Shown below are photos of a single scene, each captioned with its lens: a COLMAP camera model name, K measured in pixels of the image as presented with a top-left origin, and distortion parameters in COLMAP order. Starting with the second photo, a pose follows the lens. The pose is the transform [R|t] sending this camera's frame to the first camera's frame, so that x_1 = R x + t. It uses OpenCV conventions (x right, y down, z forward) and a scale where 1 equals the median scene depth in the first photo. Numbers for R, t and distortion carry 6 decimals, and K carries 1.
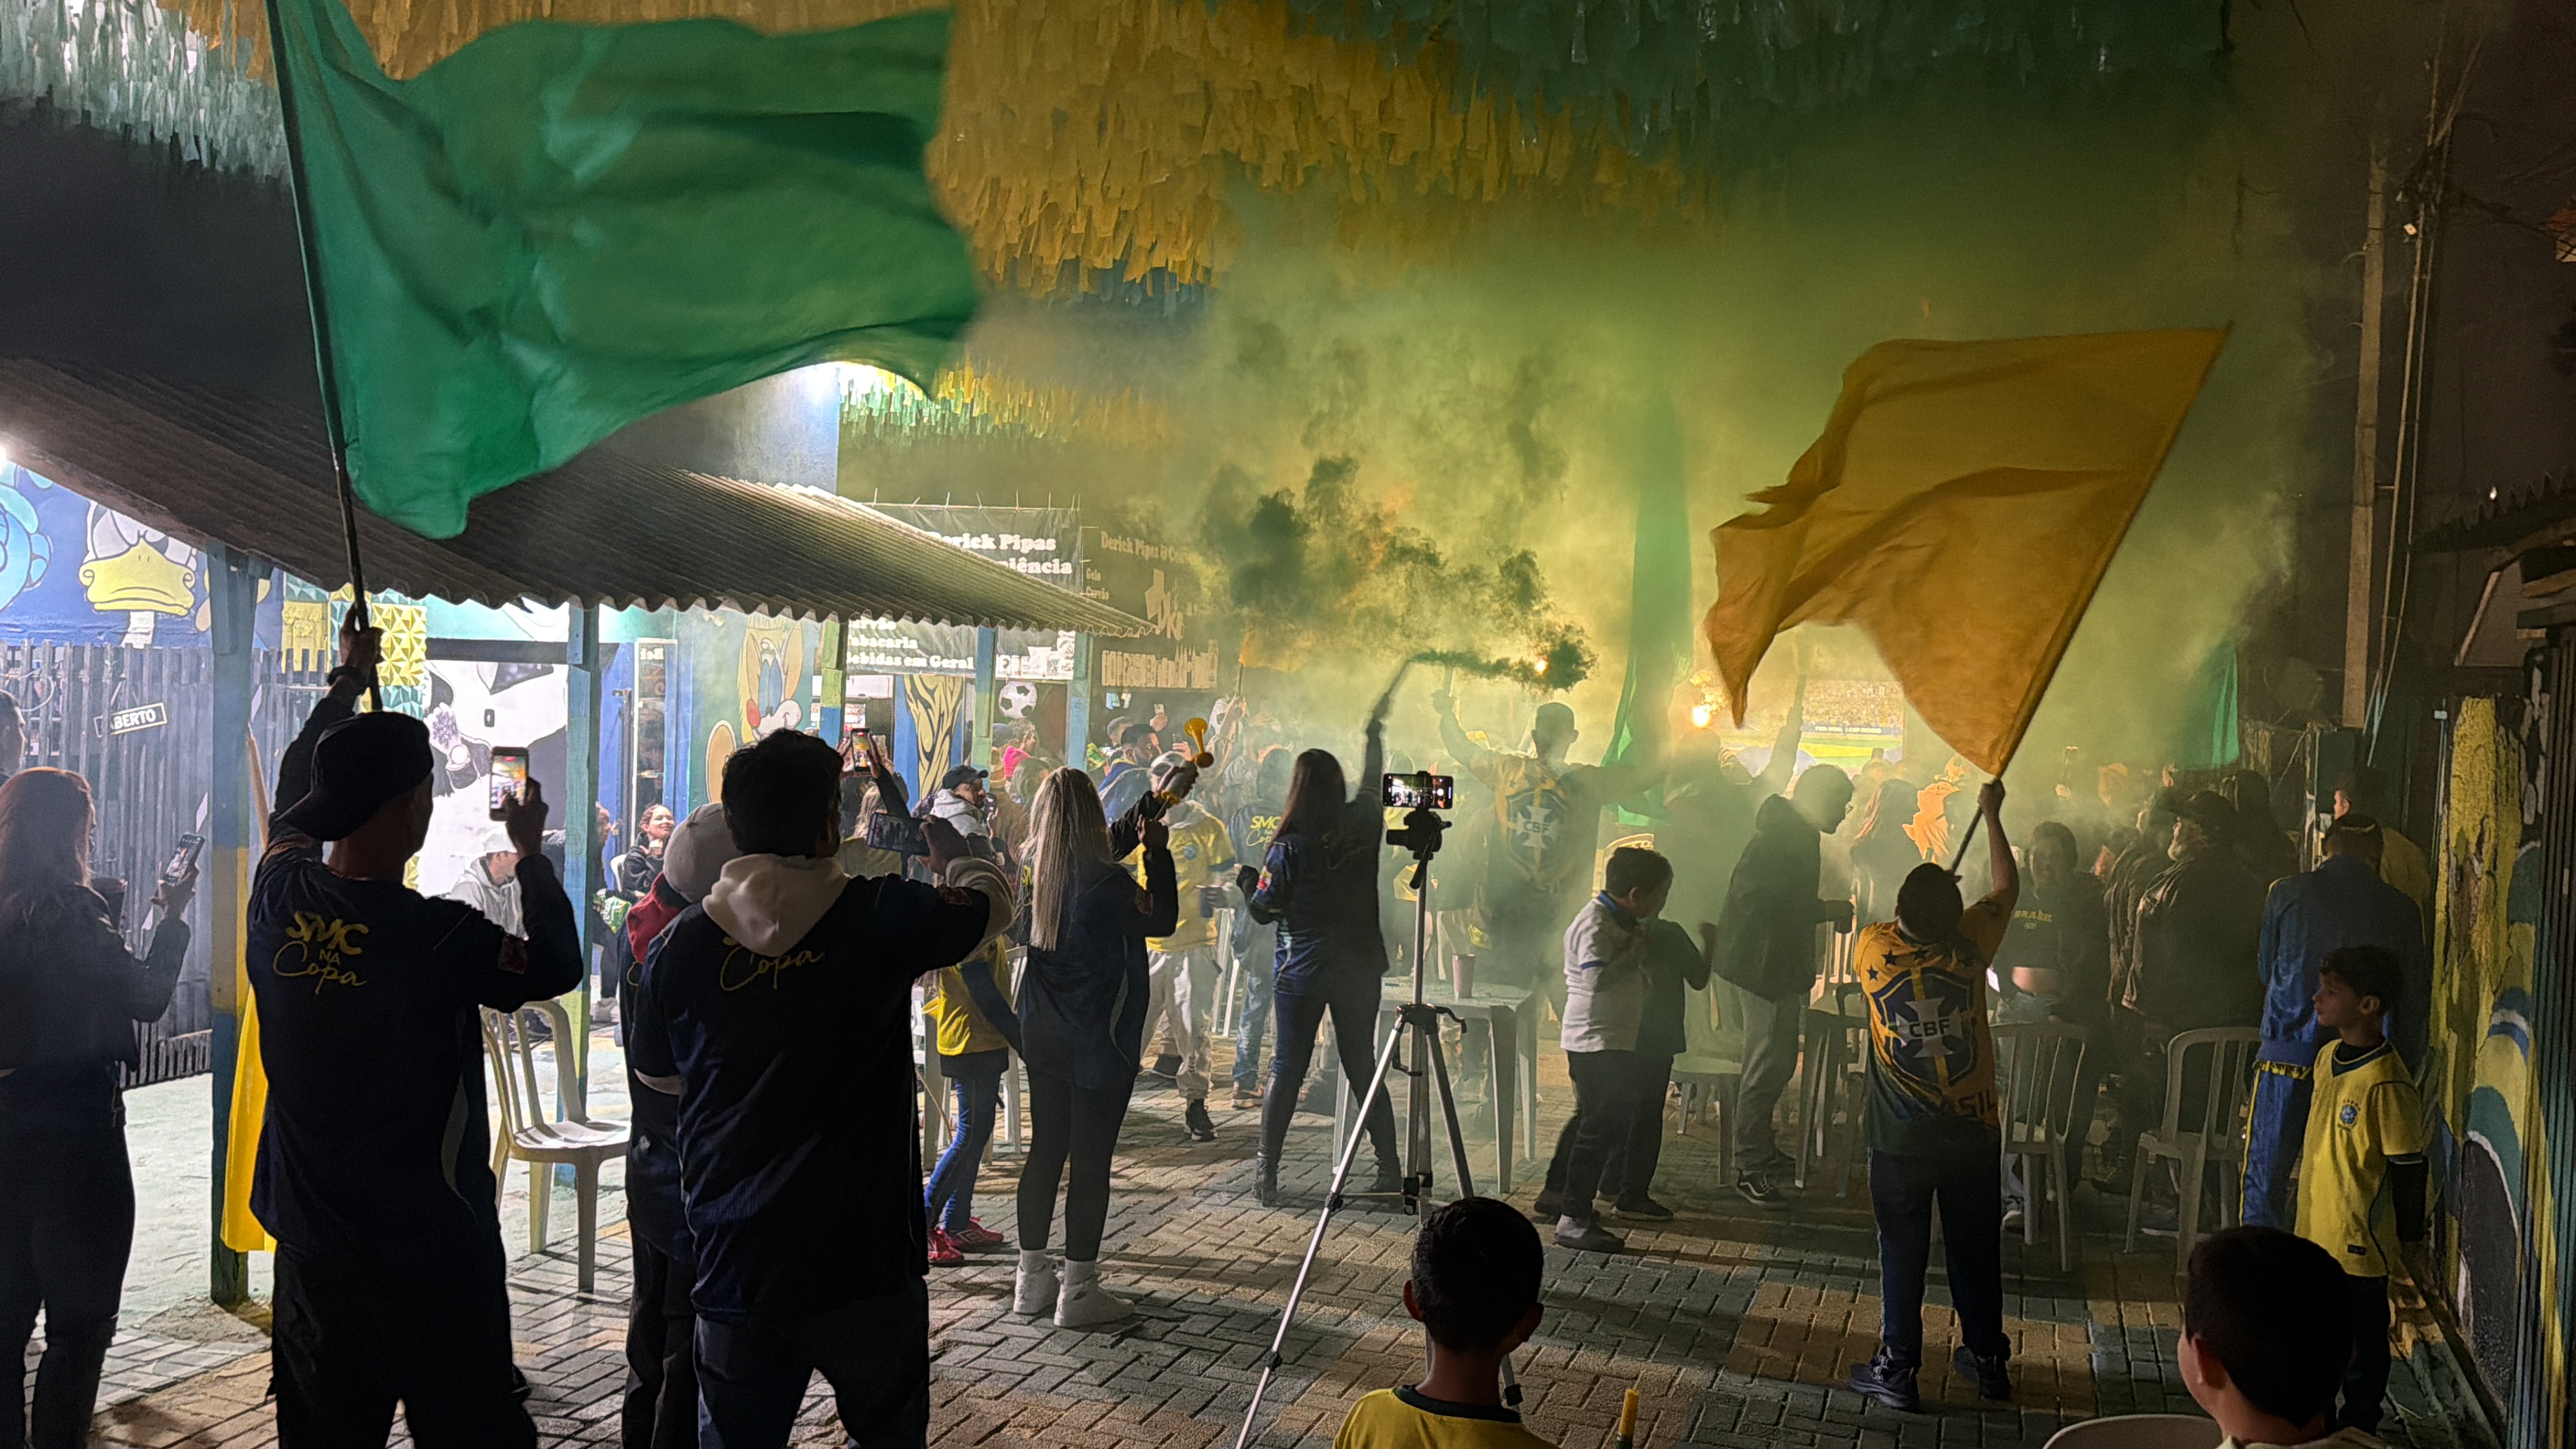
lens RADIAL K [[2224.4, 0, 1288.0], [0, 2224.4, 724.5], [0, 0, 1]] dist [0.078548, -0.000750]
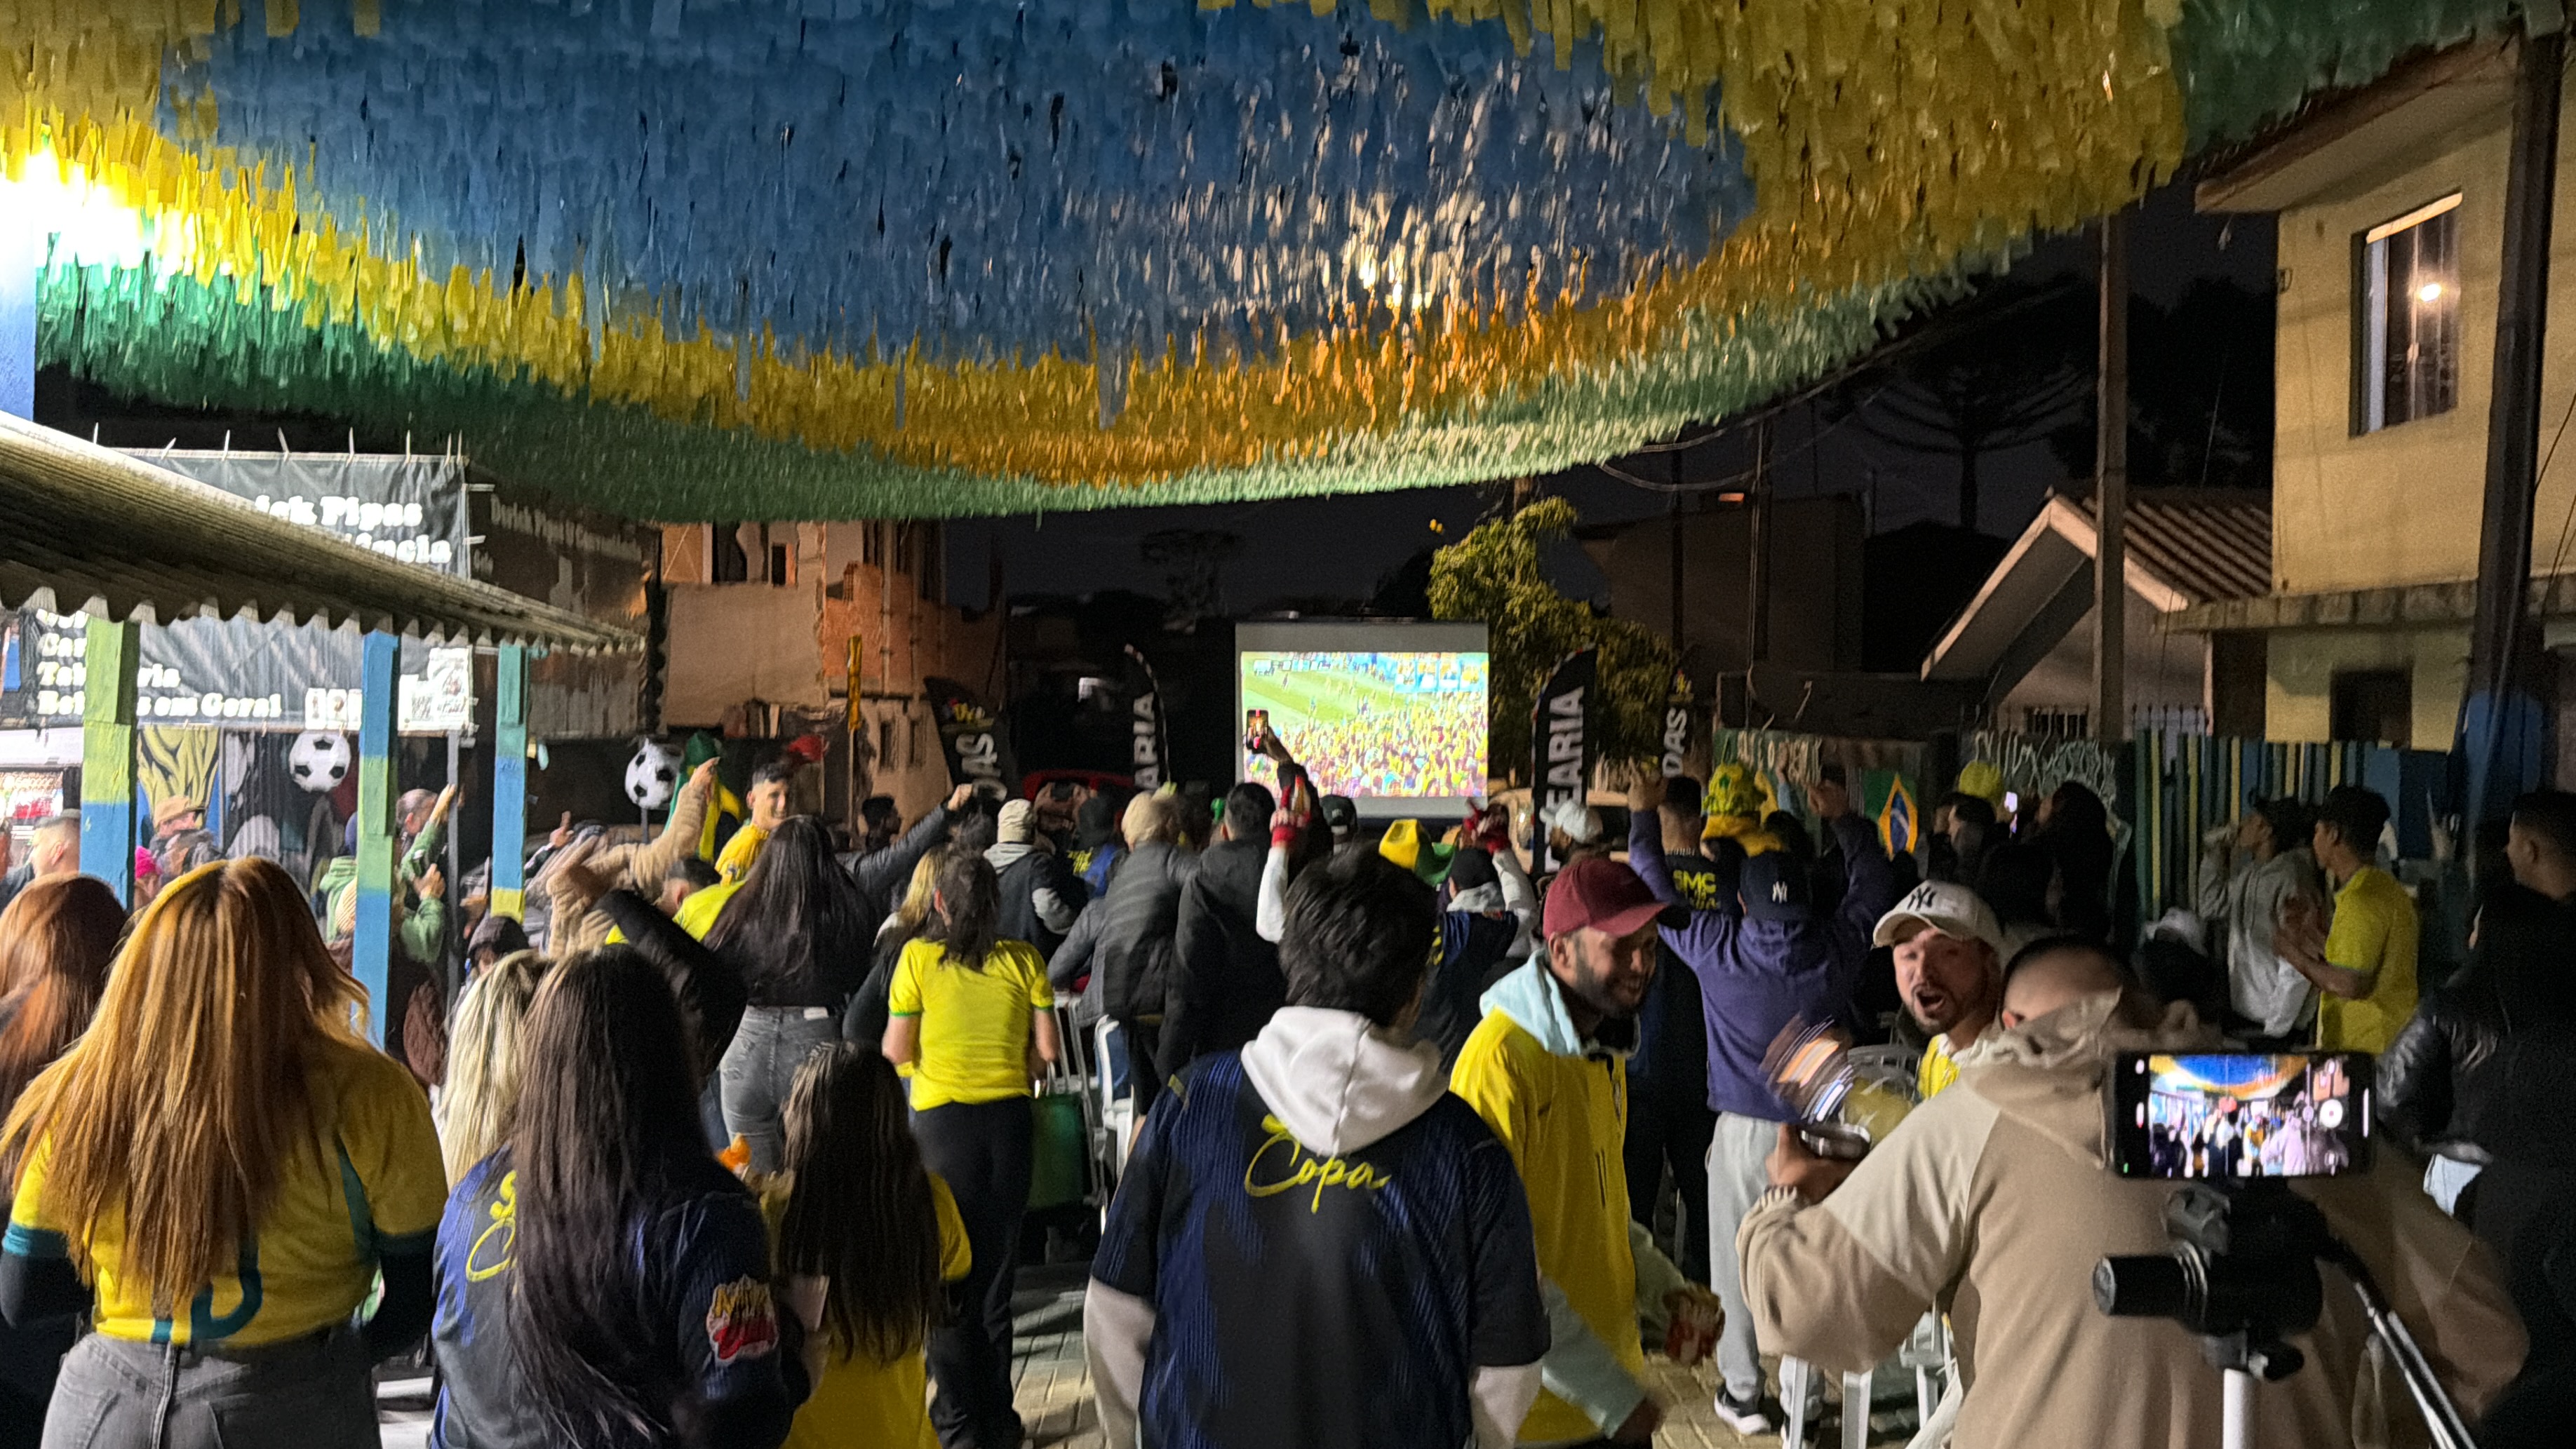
lens RADIAL K [[2077.2, 0, 1157.6], [0, 2077.2, 775.8], [0, 0, 1]] dist [0.014004, 0.004386]
pose [[0.937314, -0.036696, 0.346547, -0.118086], [0.034007, 0.999326, 0.013840, -0.007016], [-0.346822, -0.001188, 0.937930, 0.372058]]
